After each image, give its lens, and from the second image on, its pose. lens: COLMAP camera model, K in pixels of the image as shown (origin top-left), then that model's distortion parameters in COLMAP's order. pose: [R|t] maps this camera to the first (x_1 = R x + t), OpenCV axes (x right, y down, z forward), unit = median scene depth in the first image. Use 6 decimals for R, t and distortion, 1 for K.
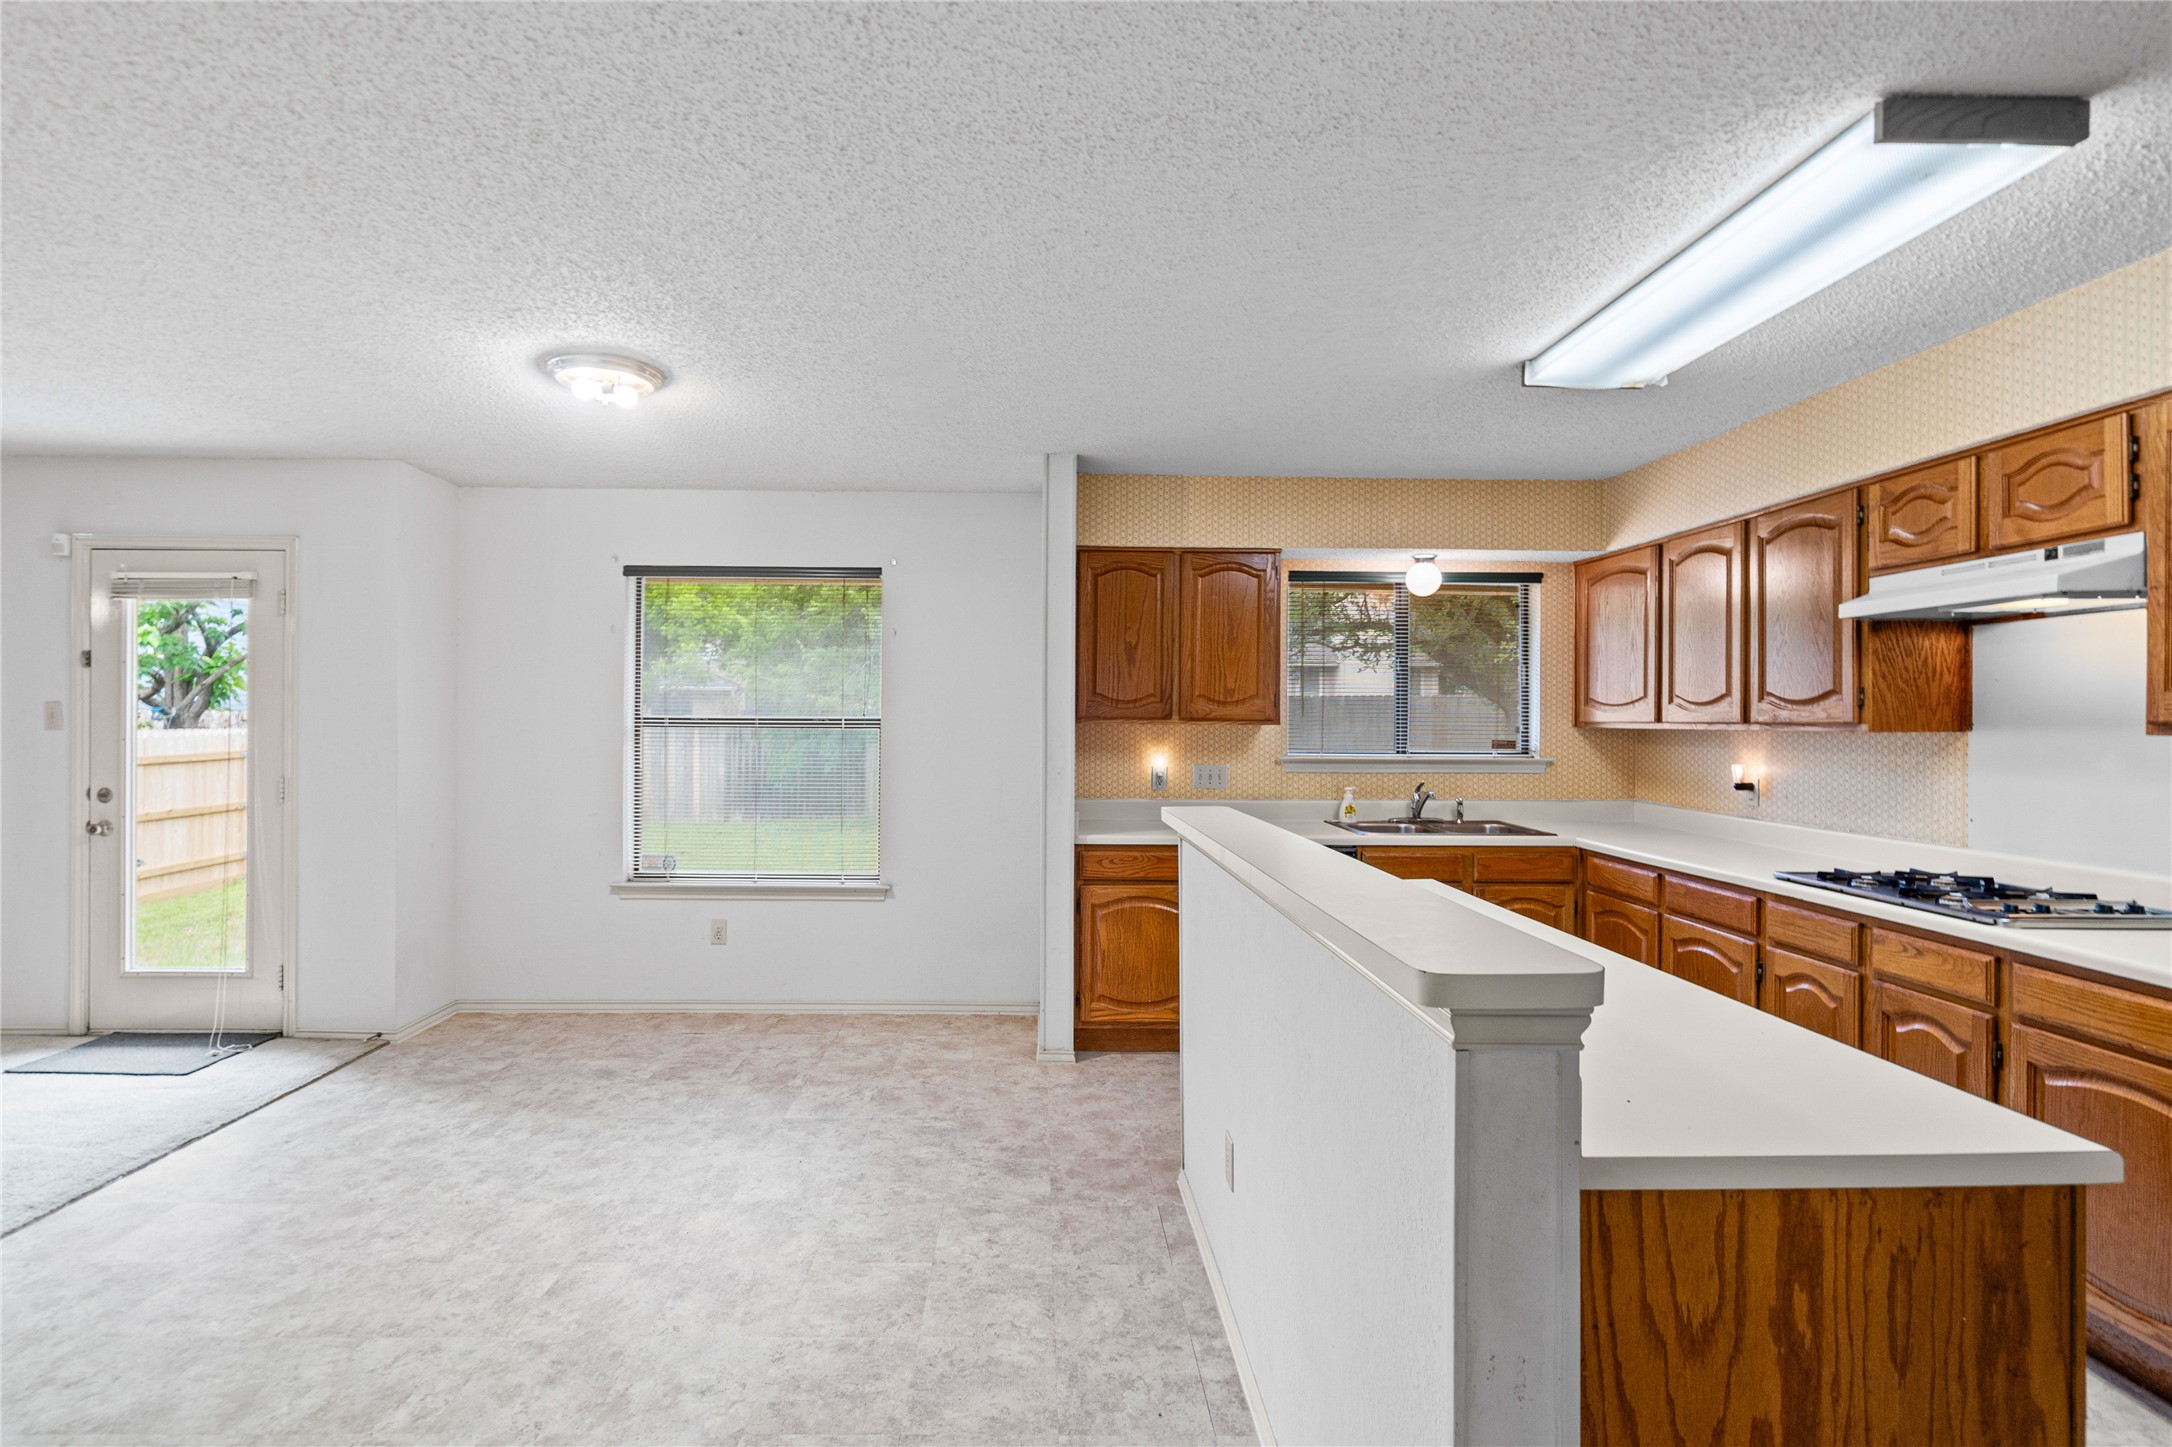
lens RADIAL K [[998.8, 0, 1044.7], [0, 998.8, 713.4], [0, 0, 1]] dist [-0.003777, 0.000533]
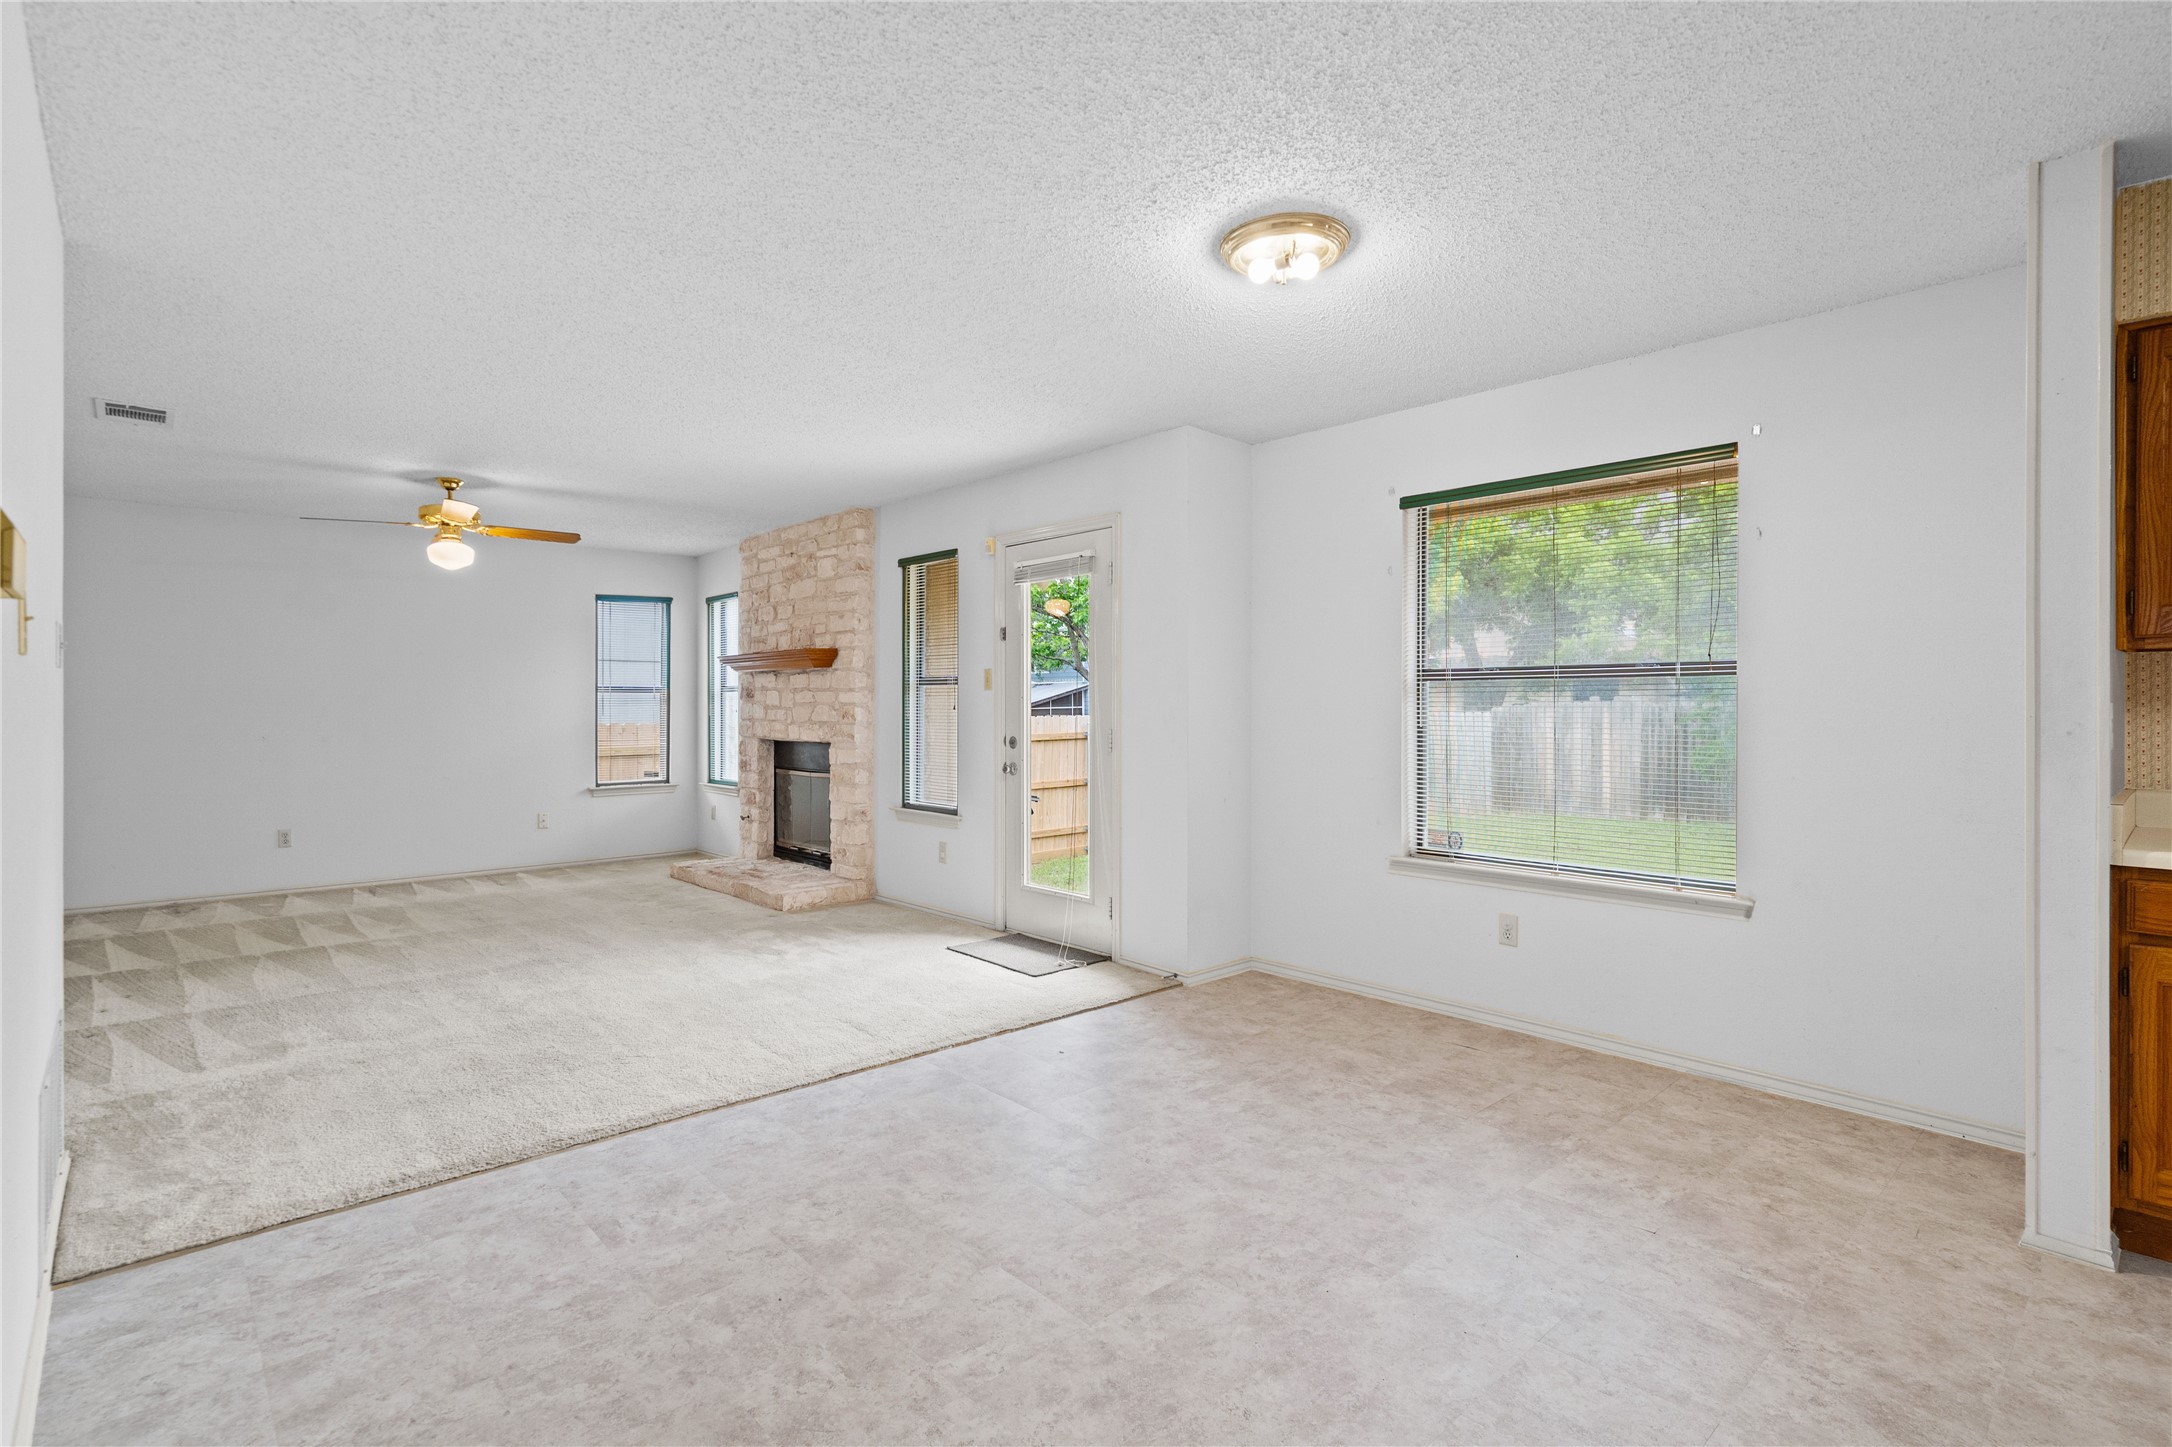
lens RADIAL K [[1022.4, 0, 1080.6], [0, 1022.4, 708.1], [0, 0, 1]] dist [-0.000780, 0.001493]
pose [[0.662947, -0.005912, -0.748643, 0.075757], [0.006492, 0.999977, -0.002147, 0.043748], [0.748638, -0.003436, 0.662970, 0.217579]]
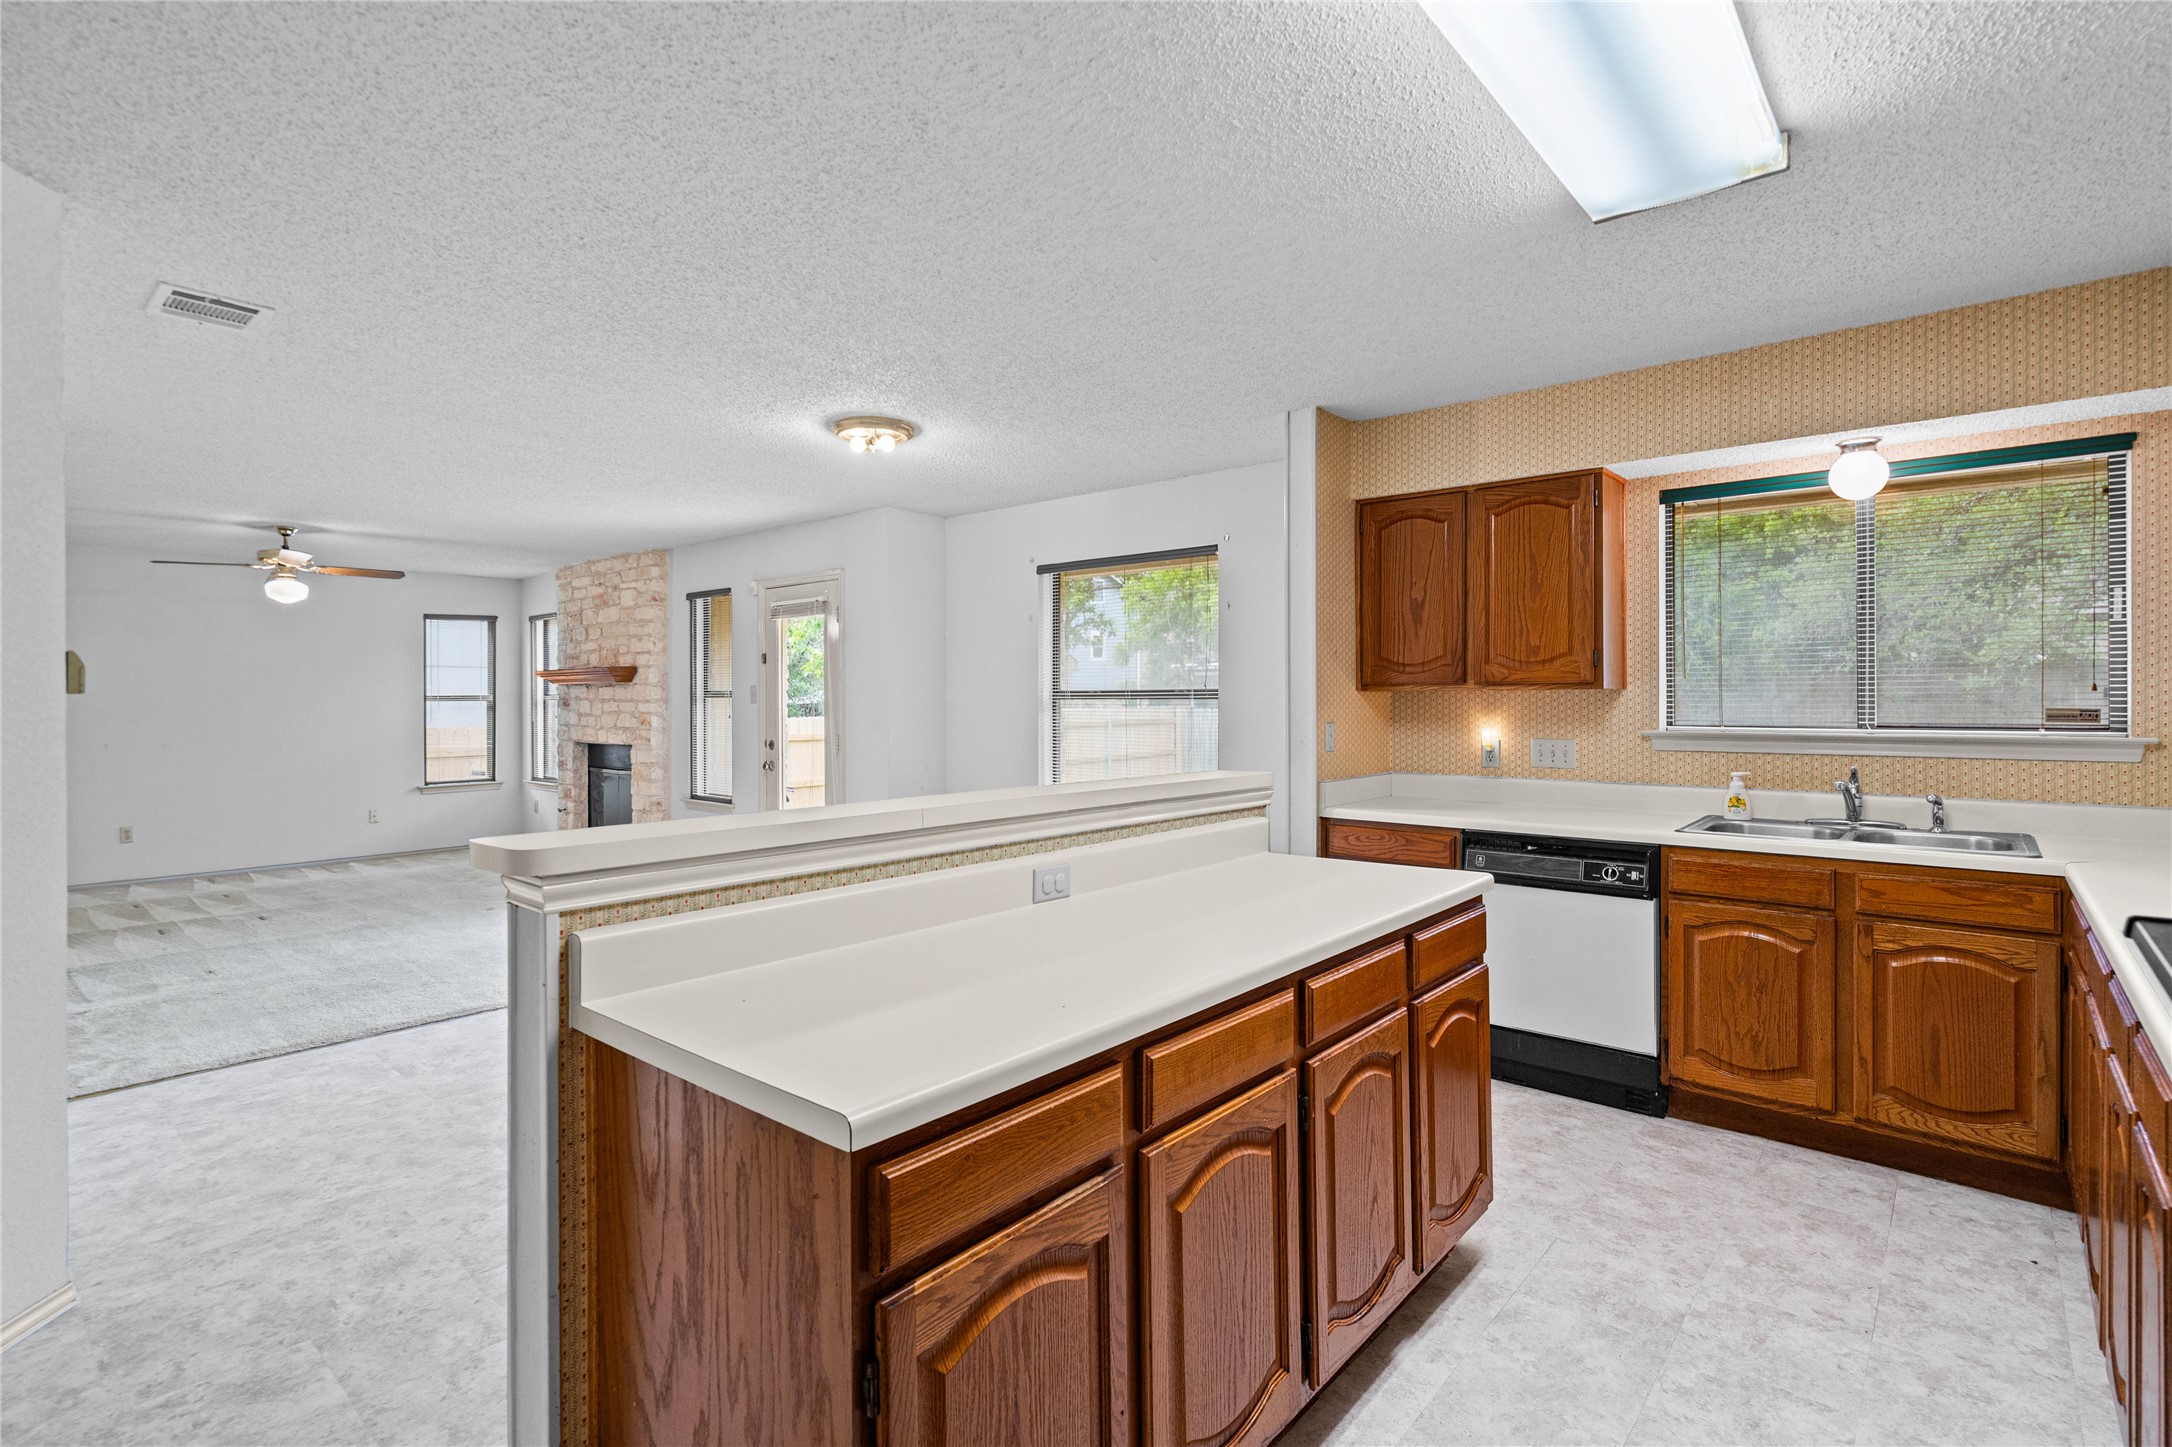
lens RADIAL K [[1025.7, 0, 1084.9], [0, 1025.7, 699.4], [0, 0, 1]] dist [0.000325, 0.000465]
pose [[0.744470, -0.008965, -0.667596, 0.521039], [0.010903, 0.999940, -0.001270, 0.018124], [0.667567, -0.006333, 0.744523, 0.126928]]
